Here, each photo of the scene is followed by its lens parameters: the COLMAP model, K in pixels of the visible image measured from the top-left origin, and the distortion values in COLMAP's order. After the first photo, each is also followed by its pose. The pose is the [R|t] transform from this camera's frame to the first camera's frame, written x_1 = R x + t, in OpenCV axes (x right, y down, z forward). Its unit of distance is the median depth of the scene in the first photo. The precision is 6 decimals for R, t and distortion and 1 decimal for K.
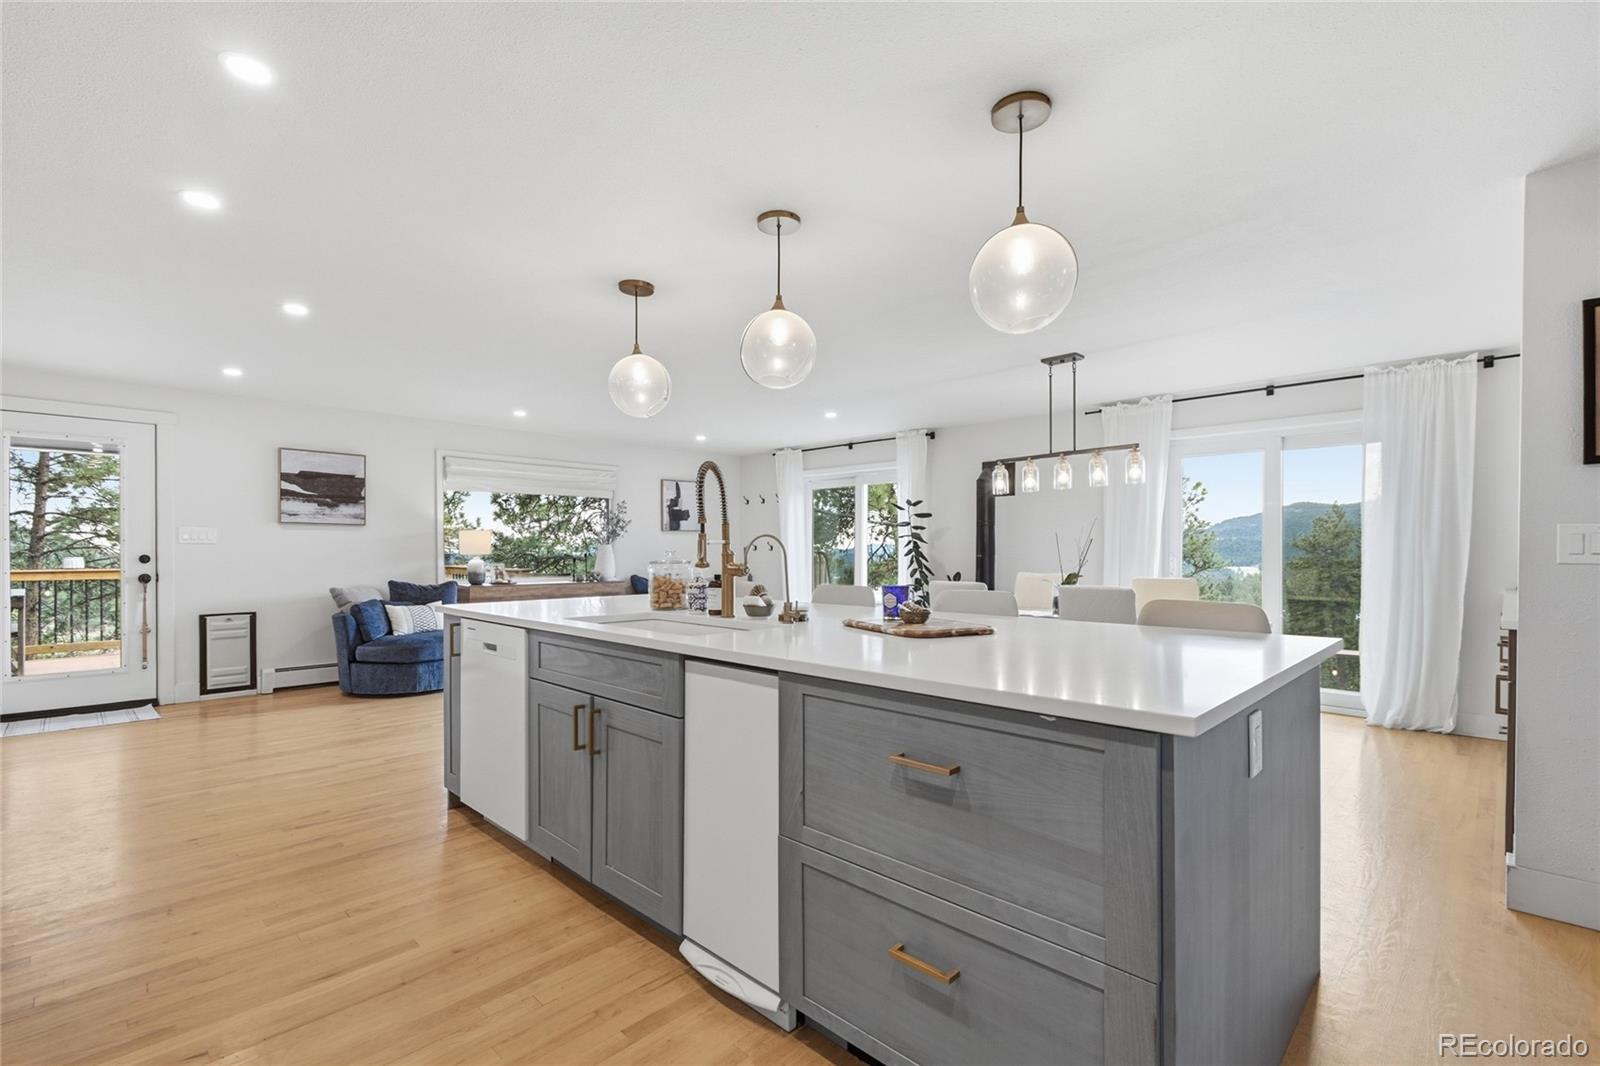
lens RADIAL K [[720.9, 0, 799.9], [0, 720.9, 552.8], [0, 0, 1]] dist [0.001378, -0.000205]
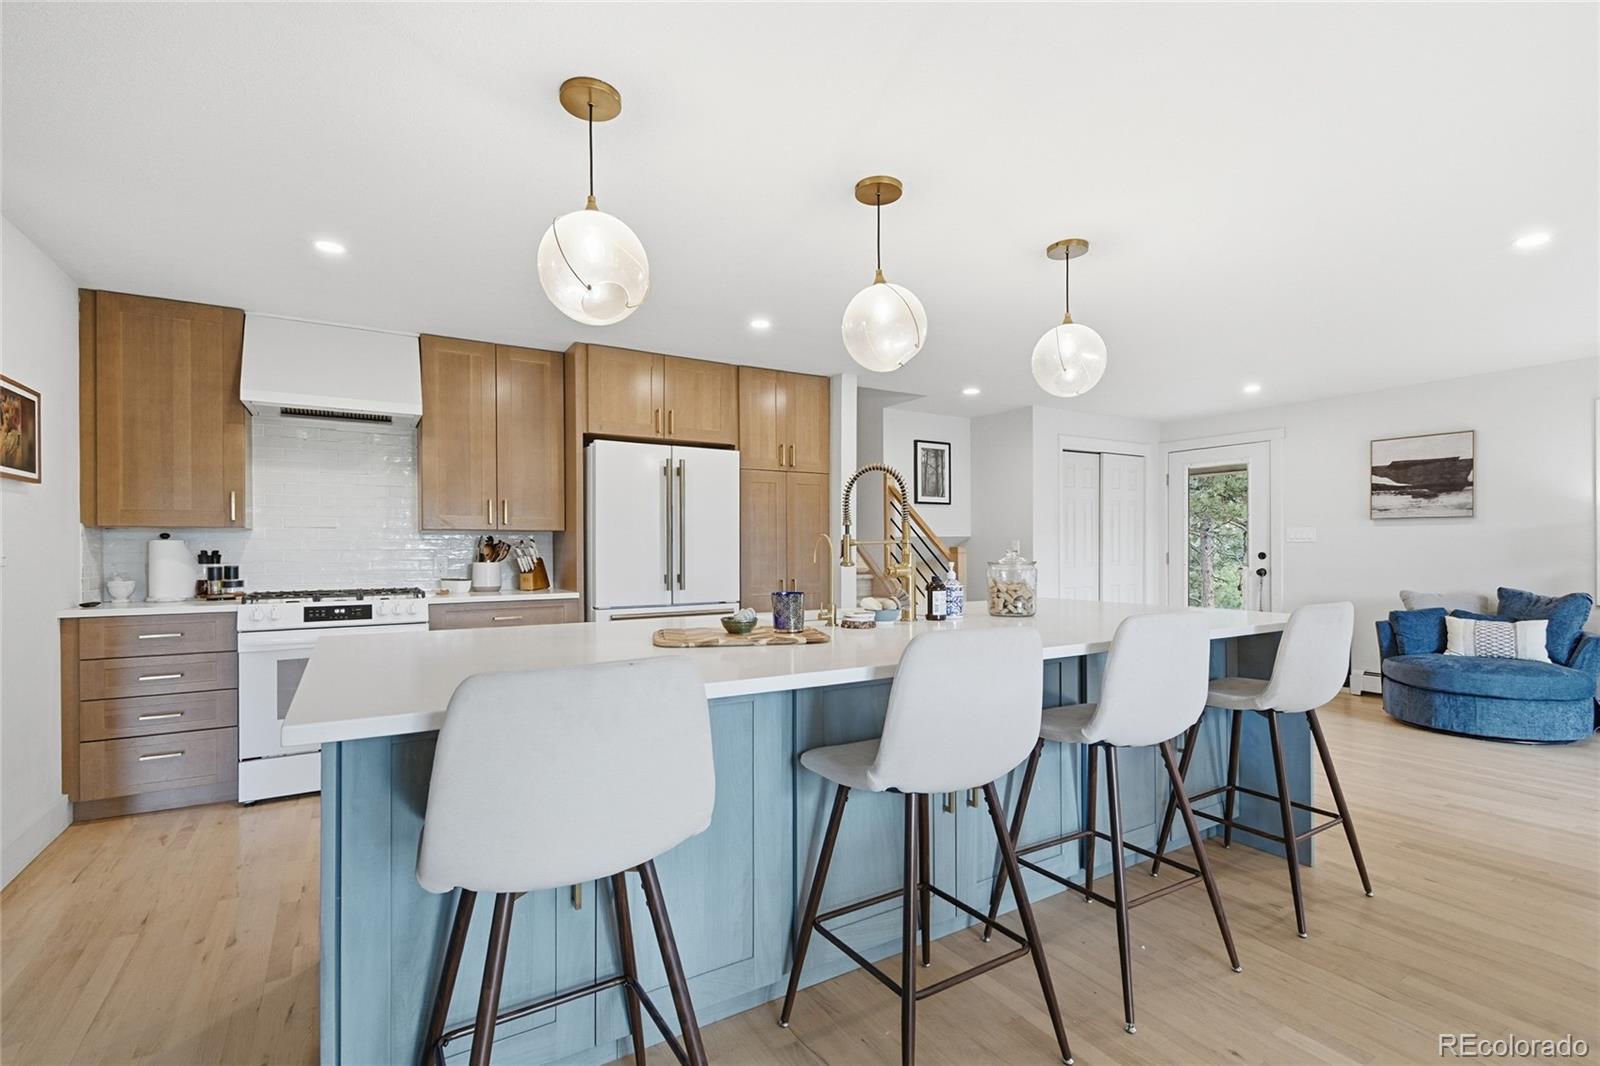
lens RADIAL K [[720.9, 0, 799.9], [0, 720.9, 552.8], [0, 0, 1]] dist [0.001378, -0.000205]
pose [[-0.245471, 0.004904, -0.969391, 0.388546], [-0.000786, 0.999986, 0.005258, -0.001797], [0.969403, 0.002052, -0.245464, 0.501267]]
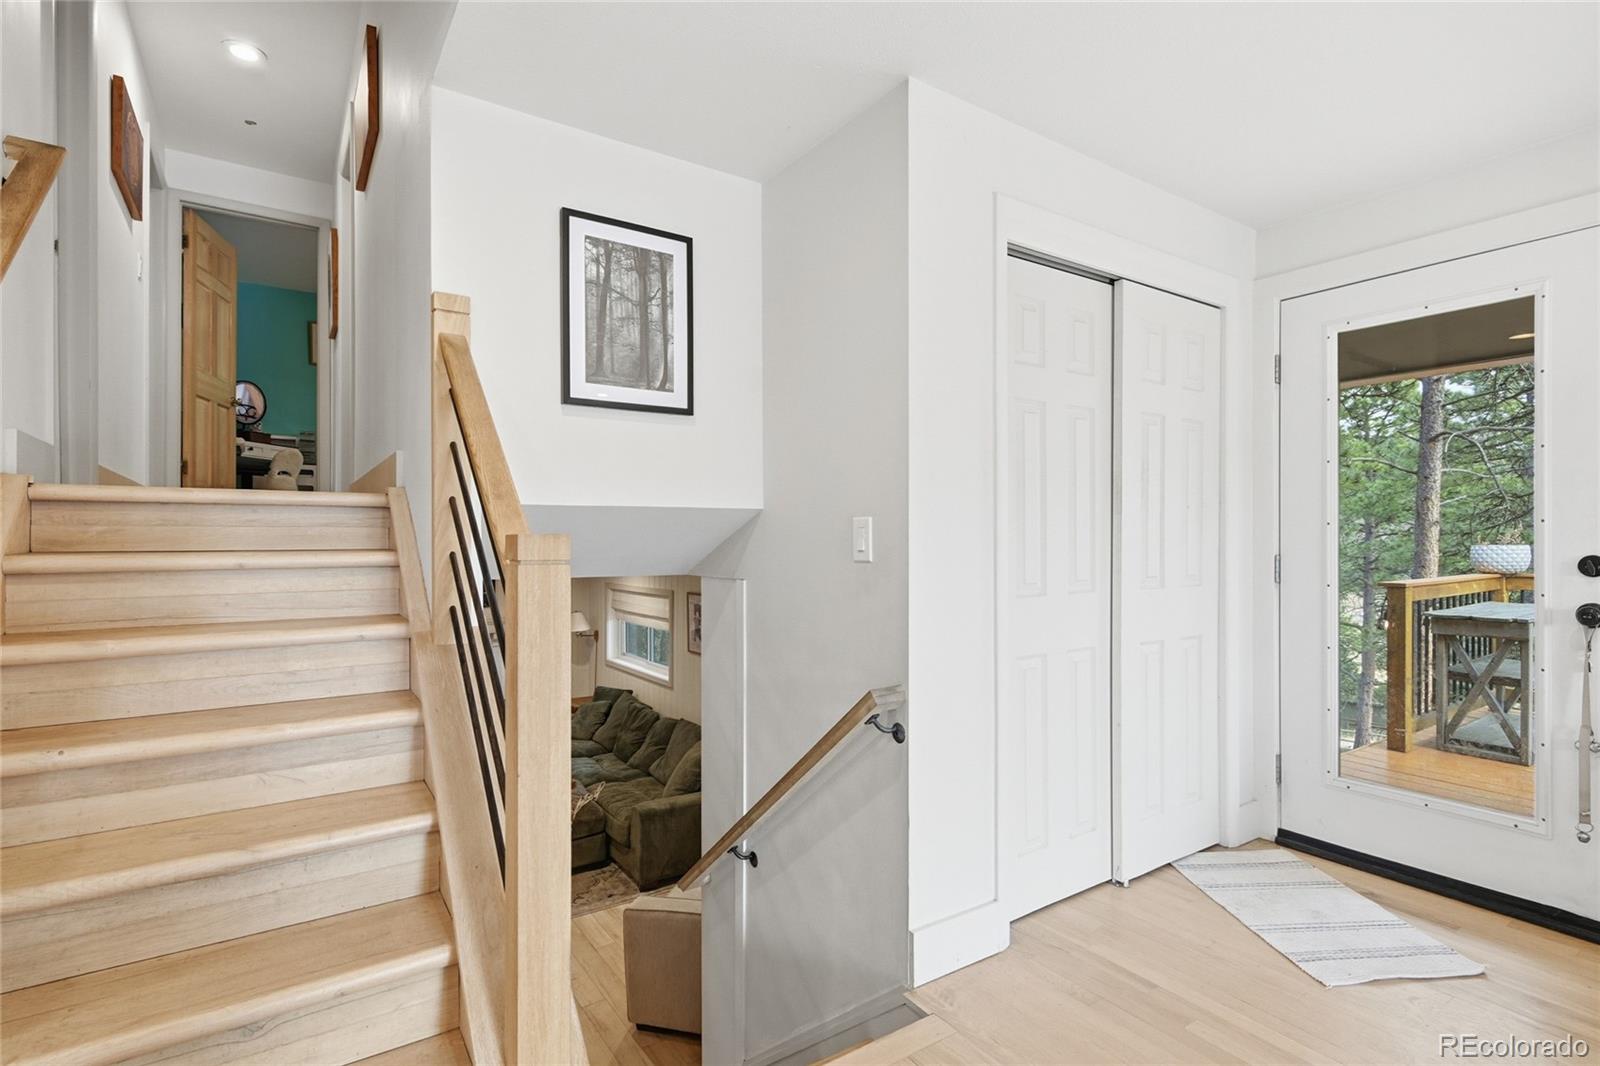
lens RADIAL K [[786.7, 0, 808.9], [0, 786.7, 538.1], [0, 0, 1]] dist [0.002507, 0.000422]
pose [[-0.199928, -0.004550, -0.979800, -0.358847], [-0.001826, 0.999989, -0.004271, -0.002117], [0.979809, 0.000935, -0.199934, 0.601150]]
